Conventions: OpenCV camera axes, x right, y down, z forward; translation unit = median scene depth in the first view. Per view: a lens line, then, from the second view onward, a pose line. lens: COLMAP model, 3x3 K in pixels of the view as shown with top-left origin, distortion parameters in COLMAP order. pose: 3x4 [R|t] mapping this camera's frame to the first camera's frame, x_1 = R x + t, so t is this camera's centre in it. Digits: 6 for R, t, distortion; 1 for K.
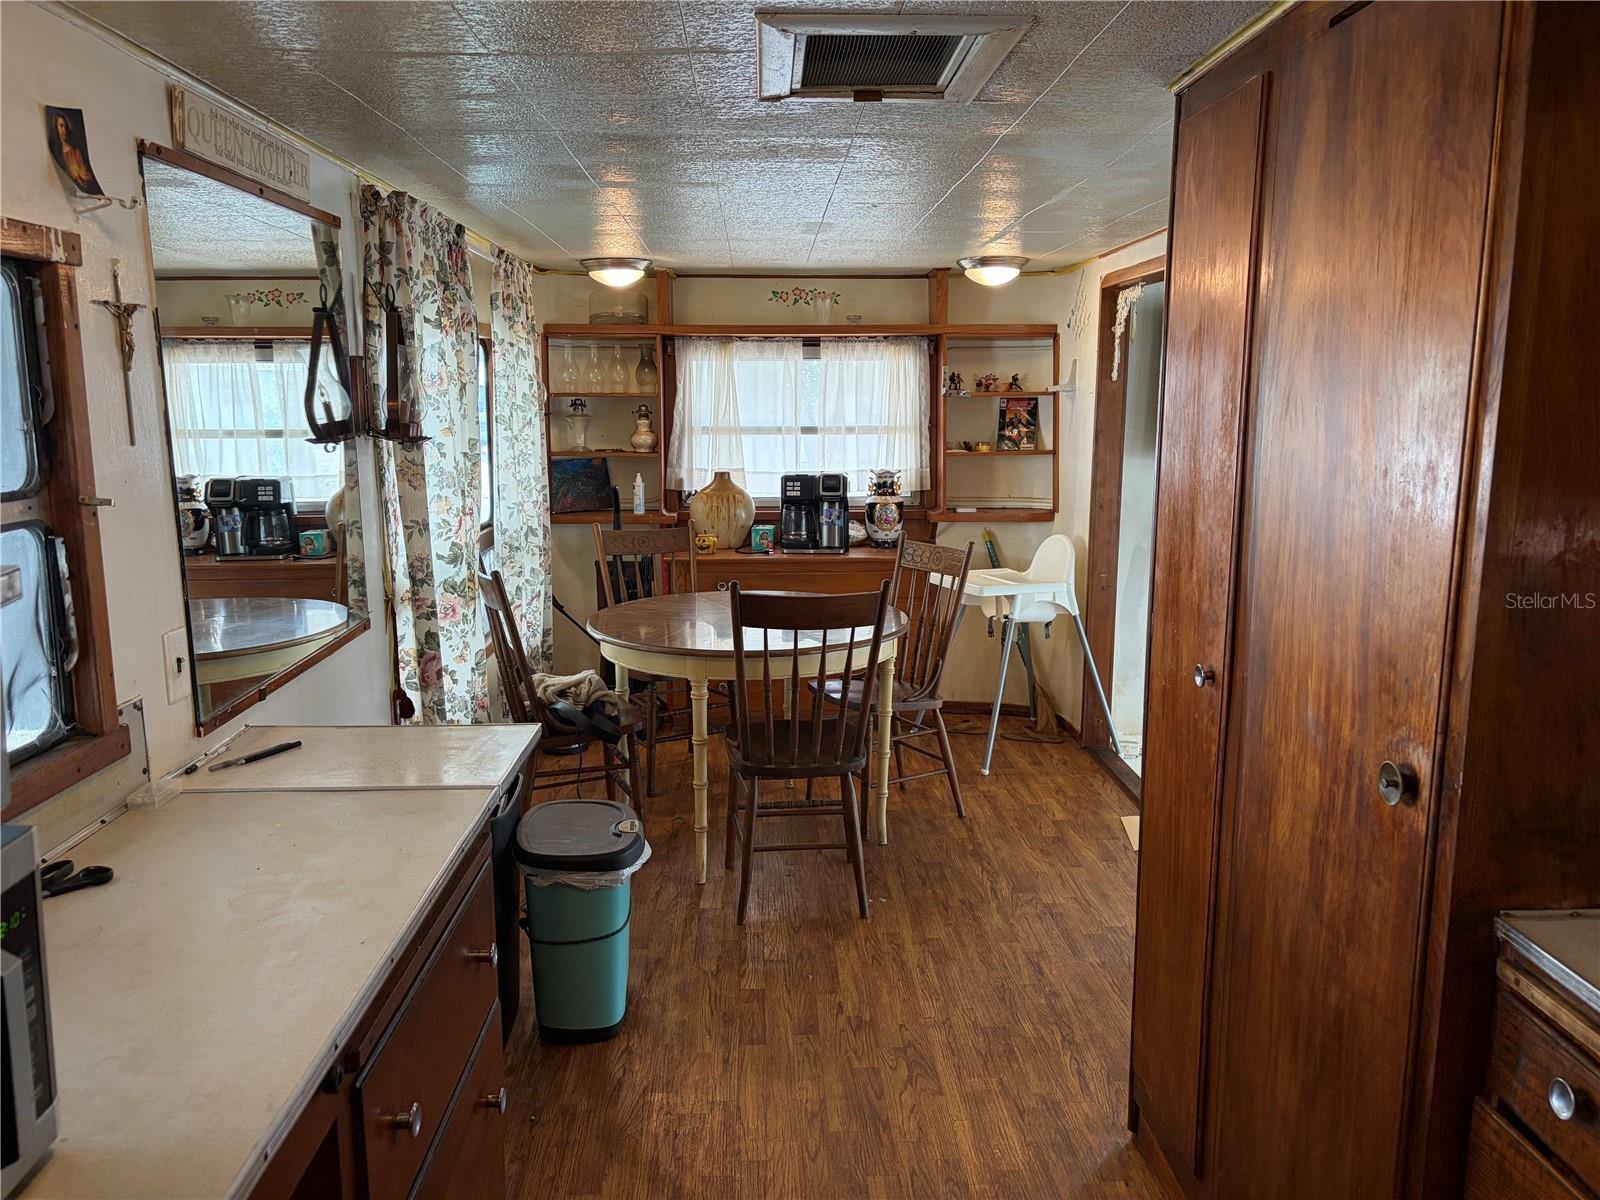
lens RADIAL K [[1220.8, 0, 800.0], [0, 1220.8, 600.0], [0, 0, 1]] dist [0.041906, -0.008133]
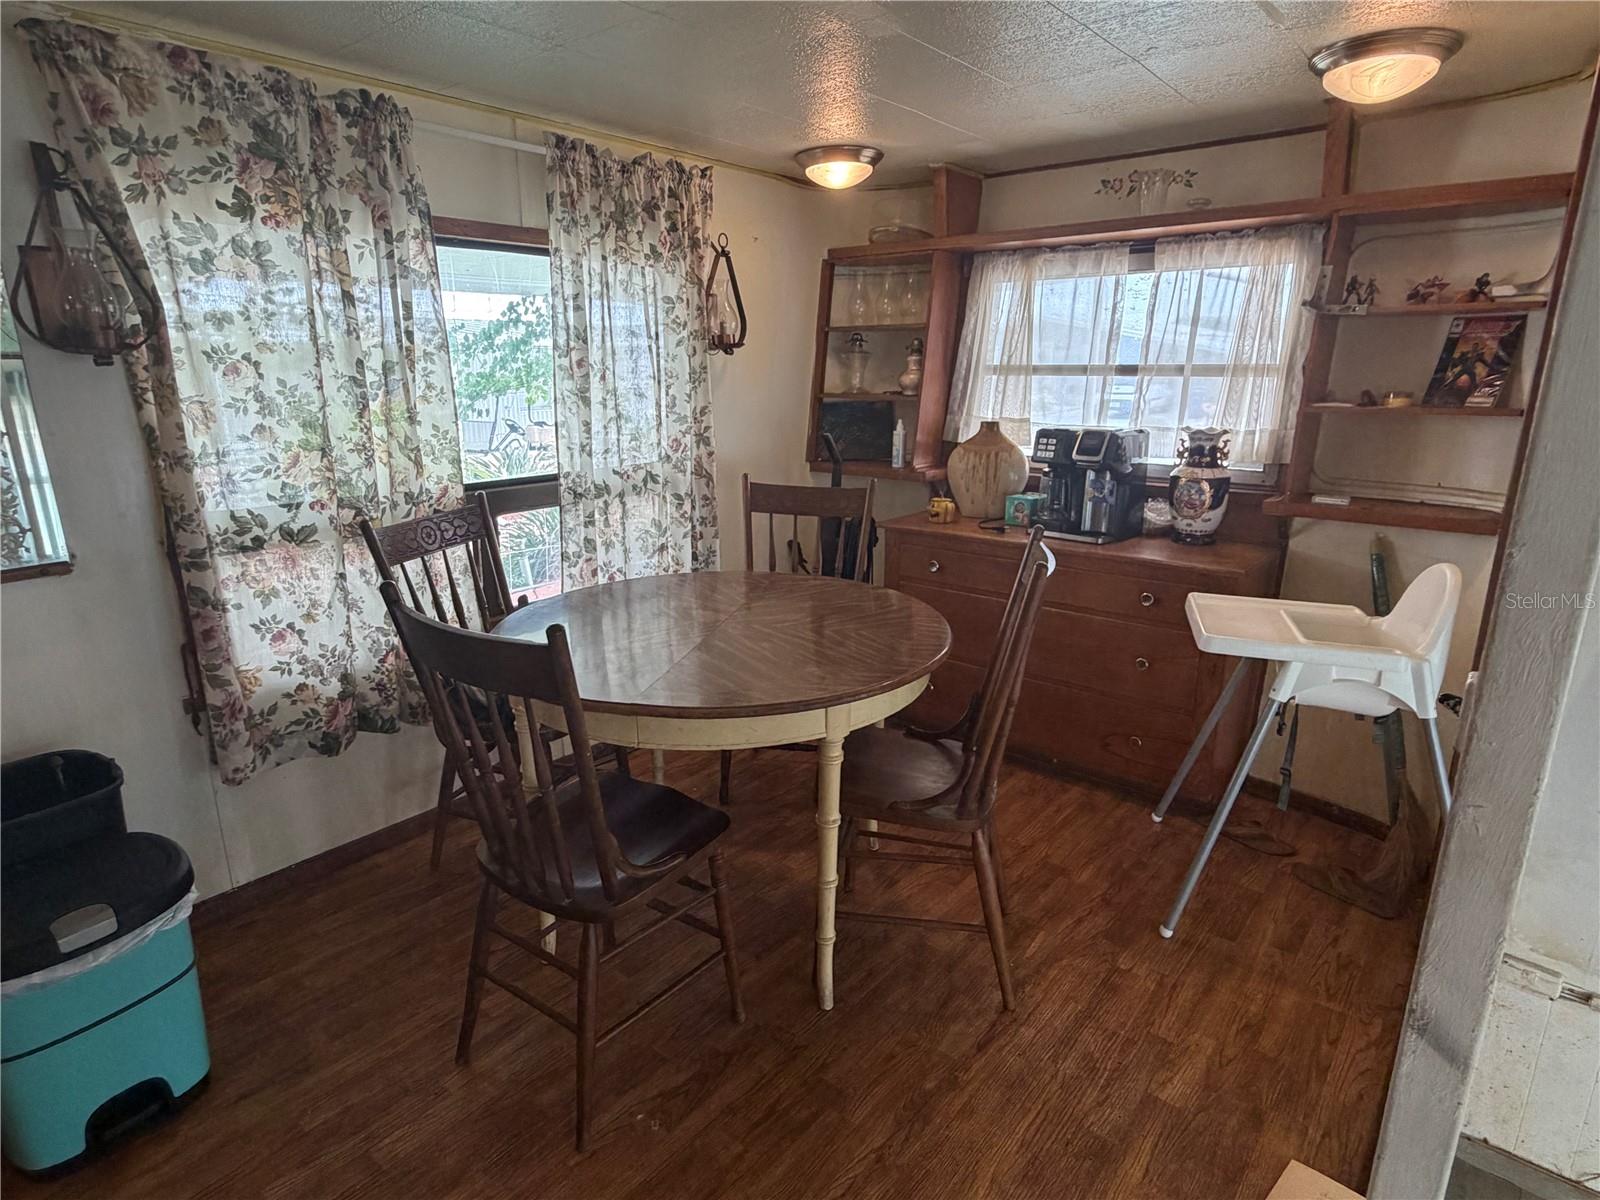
lens RADIAL K [[886.8, 0, 800.0], [0, 886.8, 600.0], [0, 0, 1]] dist [-0.007007, 0.000477]
pose [[0.740620, 0.172494, -0.649406, 0.238807], [-0.110625, 0.984601, 0.135364, -0.054602], [0.662755, -0.028413, 0.748297, 0.478107]]
